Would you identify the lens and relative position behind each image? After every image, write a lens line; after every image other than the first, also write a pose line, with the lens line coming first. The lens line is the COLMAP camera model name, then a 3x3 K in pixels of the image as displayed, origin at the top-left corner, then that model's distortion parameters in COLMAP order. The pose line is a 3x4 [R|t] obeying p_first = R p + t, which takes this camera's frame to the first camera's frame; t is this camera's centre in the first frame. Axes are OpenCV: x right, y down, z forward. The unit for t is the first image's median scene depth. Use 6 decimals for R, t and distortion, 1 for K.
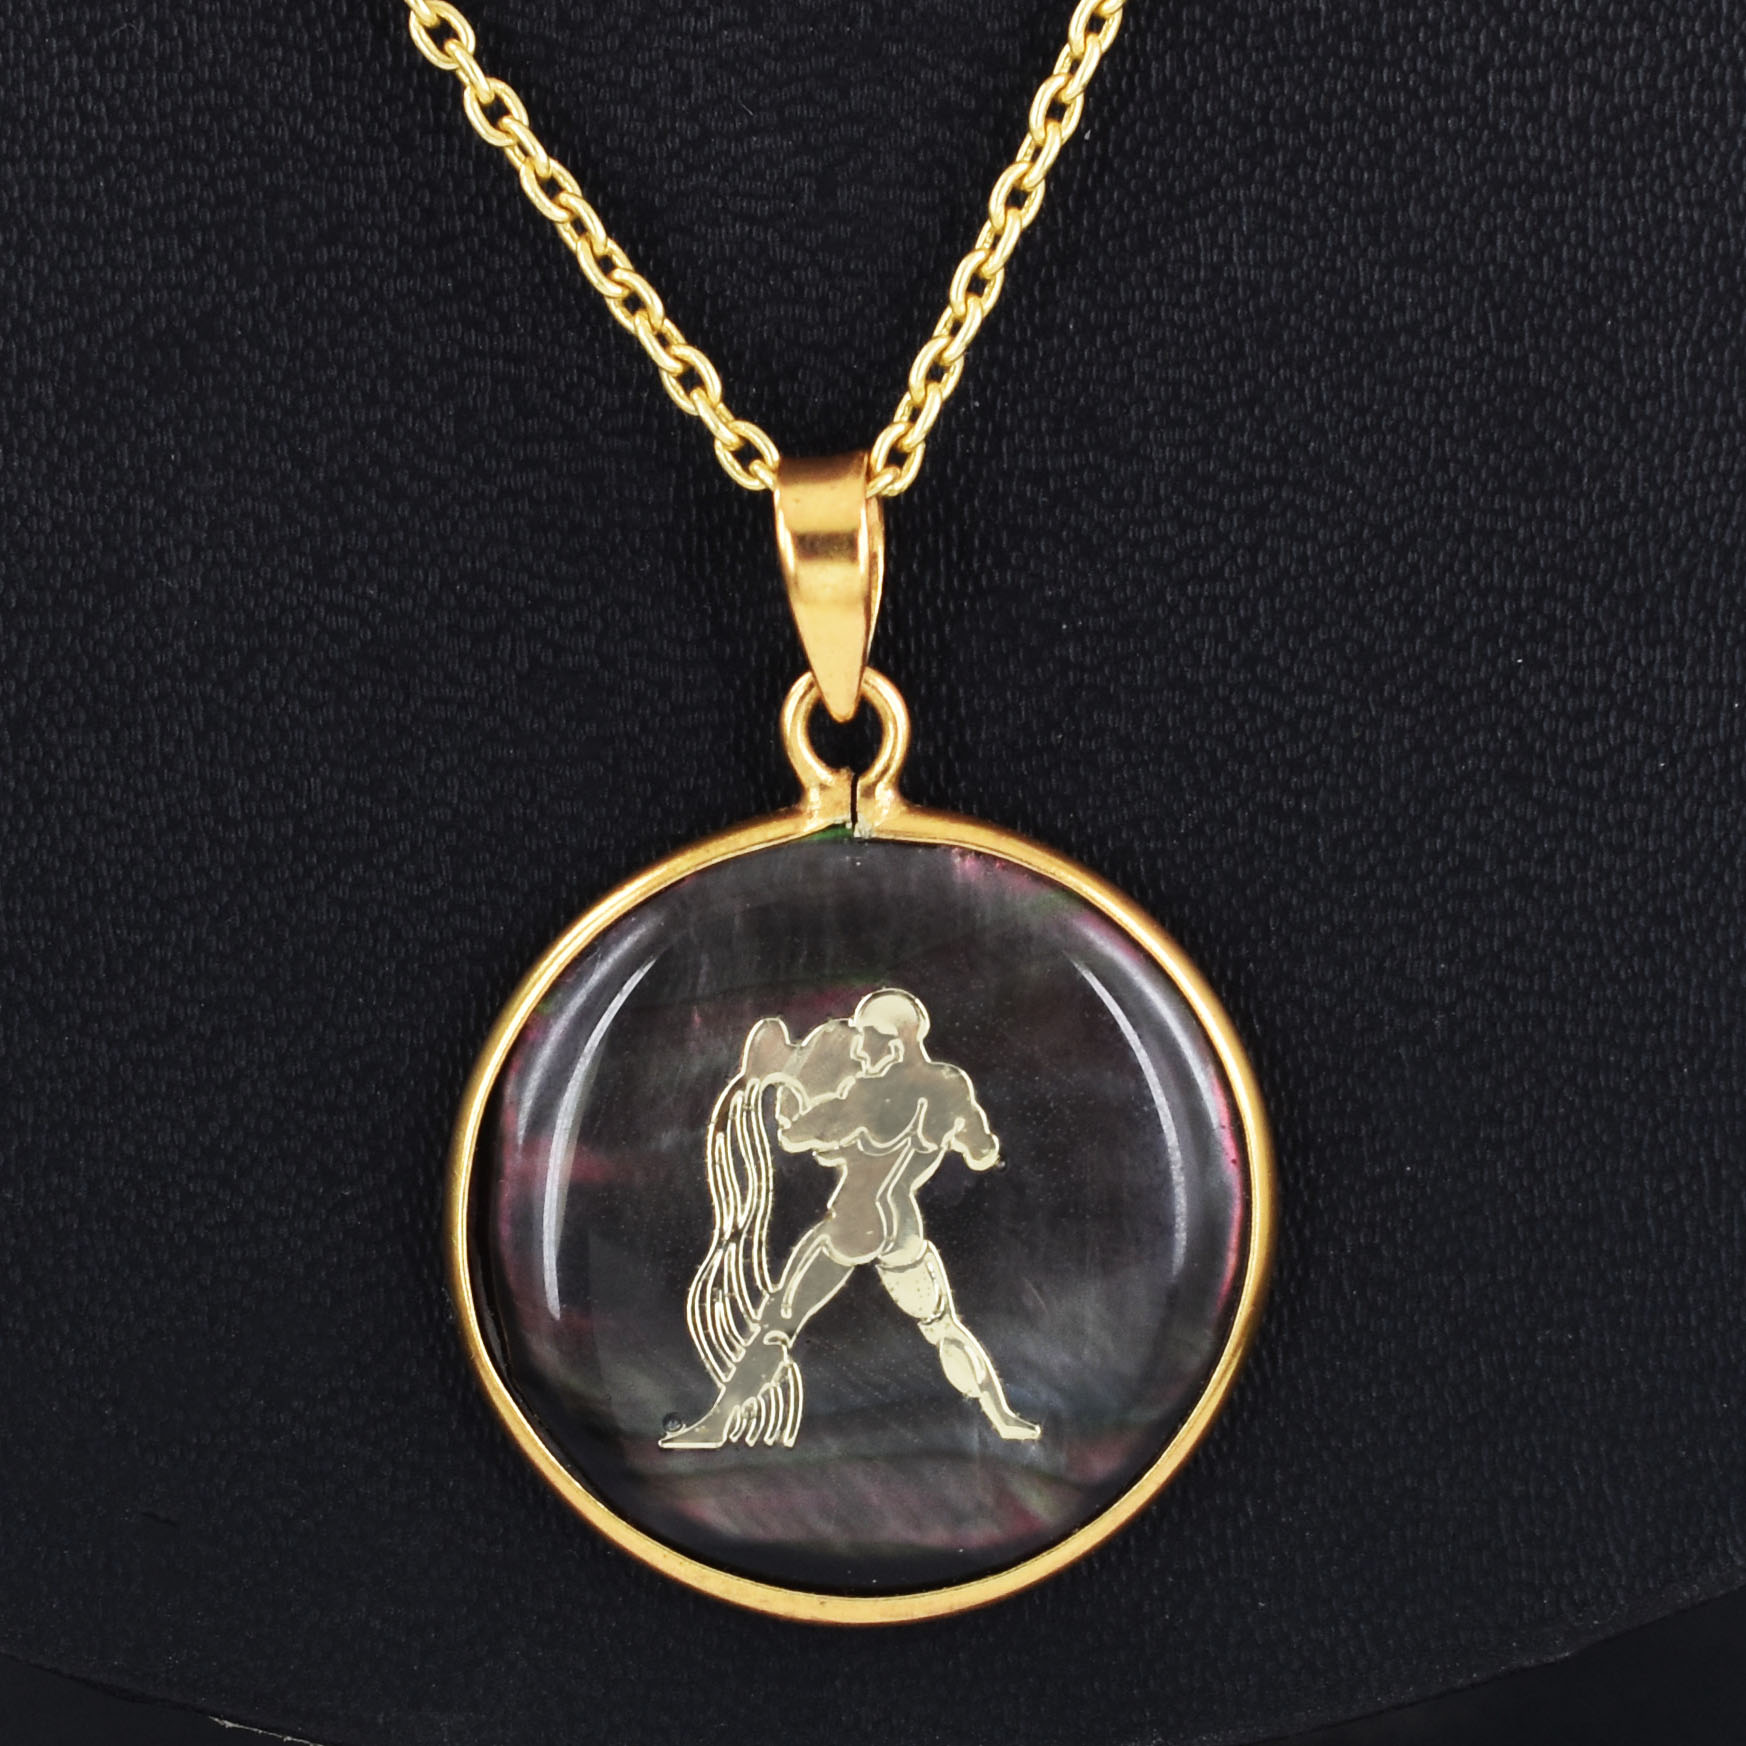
lens RADIAL K [[6013.8, 0, 861.6], [0, 6013.8, 864.1], [0, 0, 1]] dist [0.082356, 0.000000]
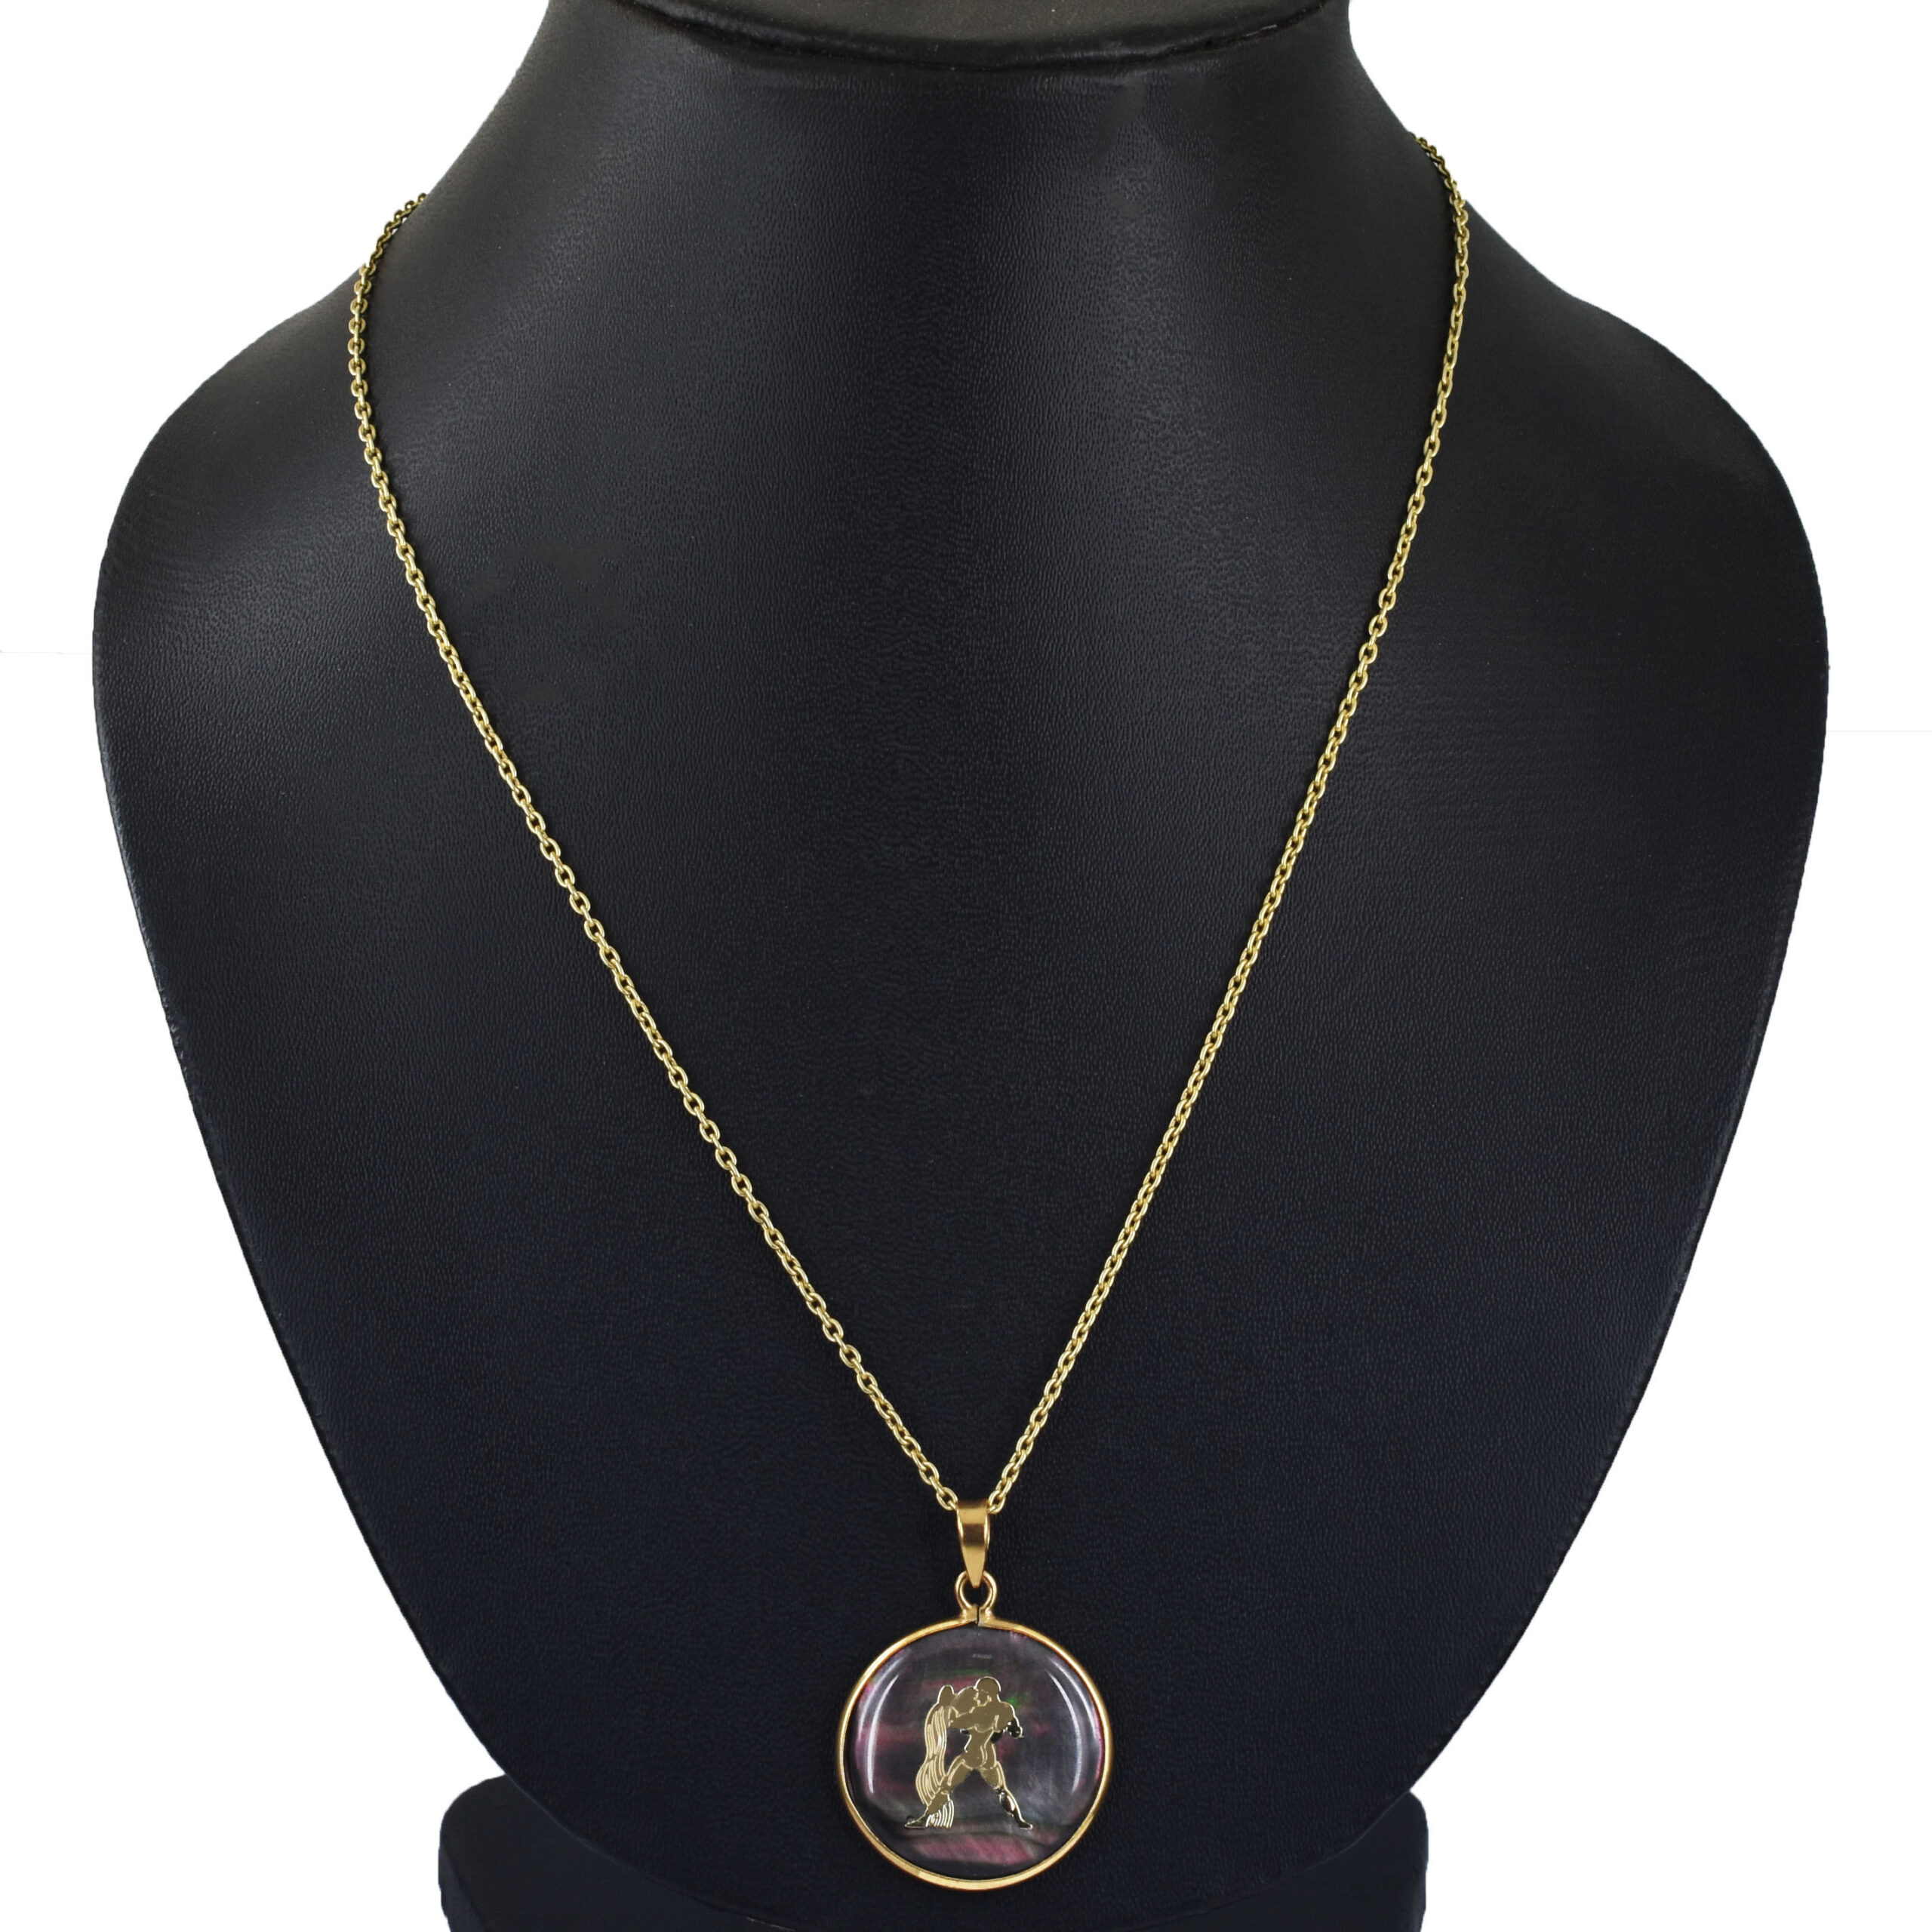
lens RADIAL K [[6654.5, 0, 969.5], [0, 6654.5, 959.0], [0, 0, 1]] dist [0.082356, 0.000000]
pose [[0.997780, 0.046567, 0.047599, -0.178933], [-0.036552, 0.980511, -0.193036, 0.310683], [-0.055660, 0.190868, 0.980036, -2.325637]]
